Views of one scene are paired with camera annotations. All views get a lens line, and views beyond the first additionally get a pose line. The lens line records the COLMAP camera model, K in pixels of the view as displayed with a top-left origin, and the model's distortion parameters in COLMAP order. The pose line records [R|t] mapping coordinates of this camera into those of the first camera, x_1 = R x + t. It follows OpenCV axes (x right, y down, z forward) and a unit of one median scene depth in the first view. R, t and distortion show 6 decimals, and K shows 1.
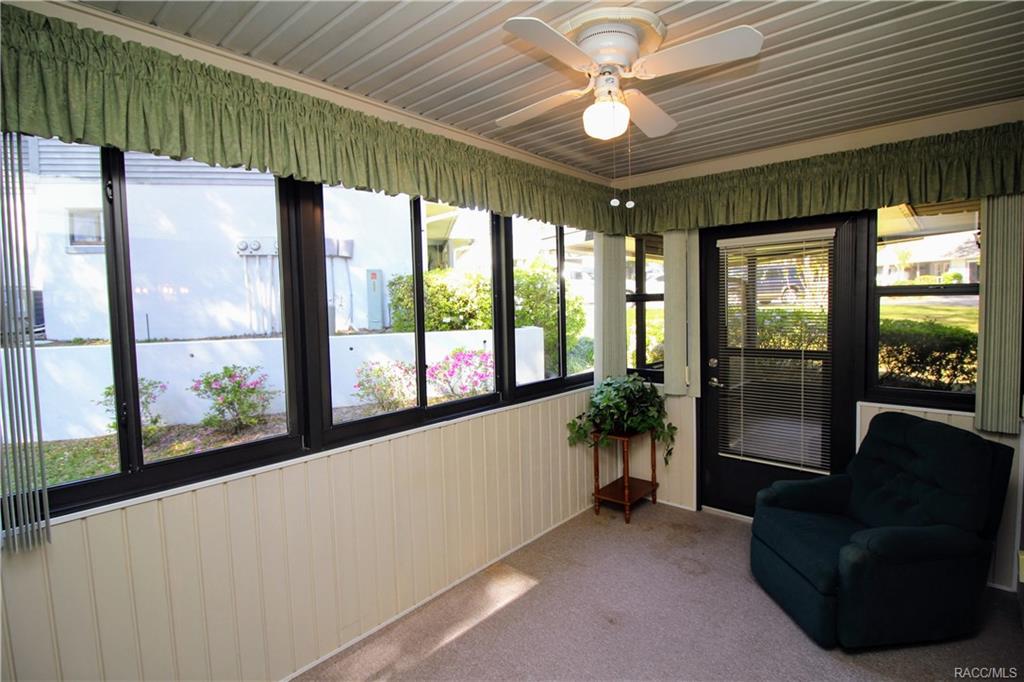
lens RADIAL K [[490.7, 0, 512.7], [0, 490.7, 337.2], [0, 0, 1]] dist [-0.012455, -0.001168]
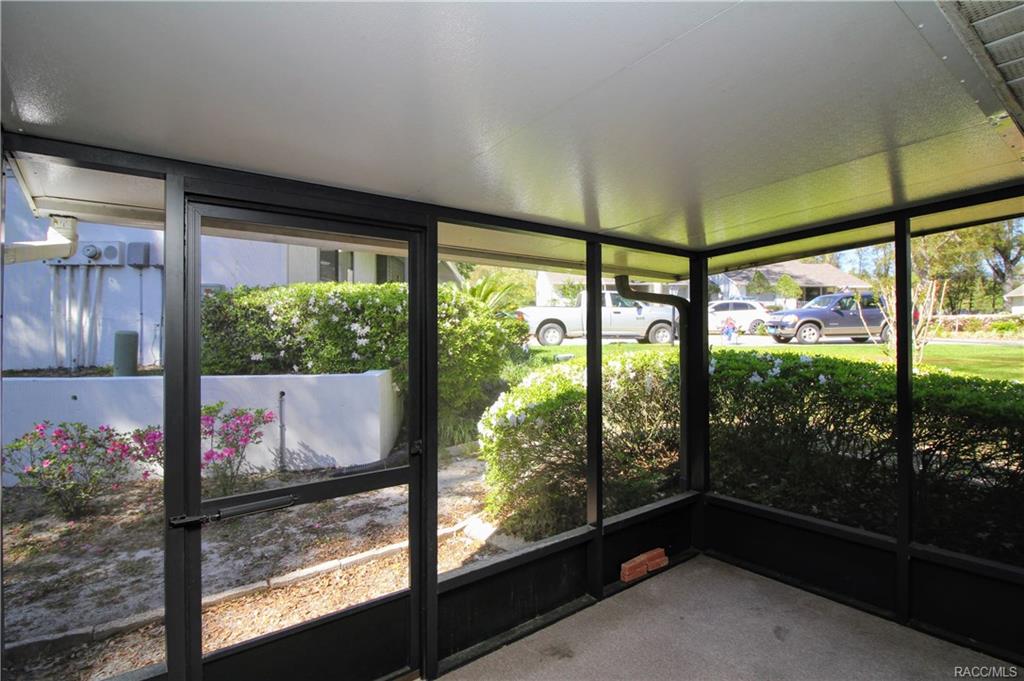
lens RADIAL K [[490.7, 0, 514.1], [0, 490.7, 340.5], [0, 0, 1]] dist [-0.012455, -0.001168]
pose [[0.978522, 0.025078, -0.204612, 0.335664], [-0.037615, 0.997630, -0.057611, -0.031252], [0.202682, 0.064070, 0.977146, 0.402727]]
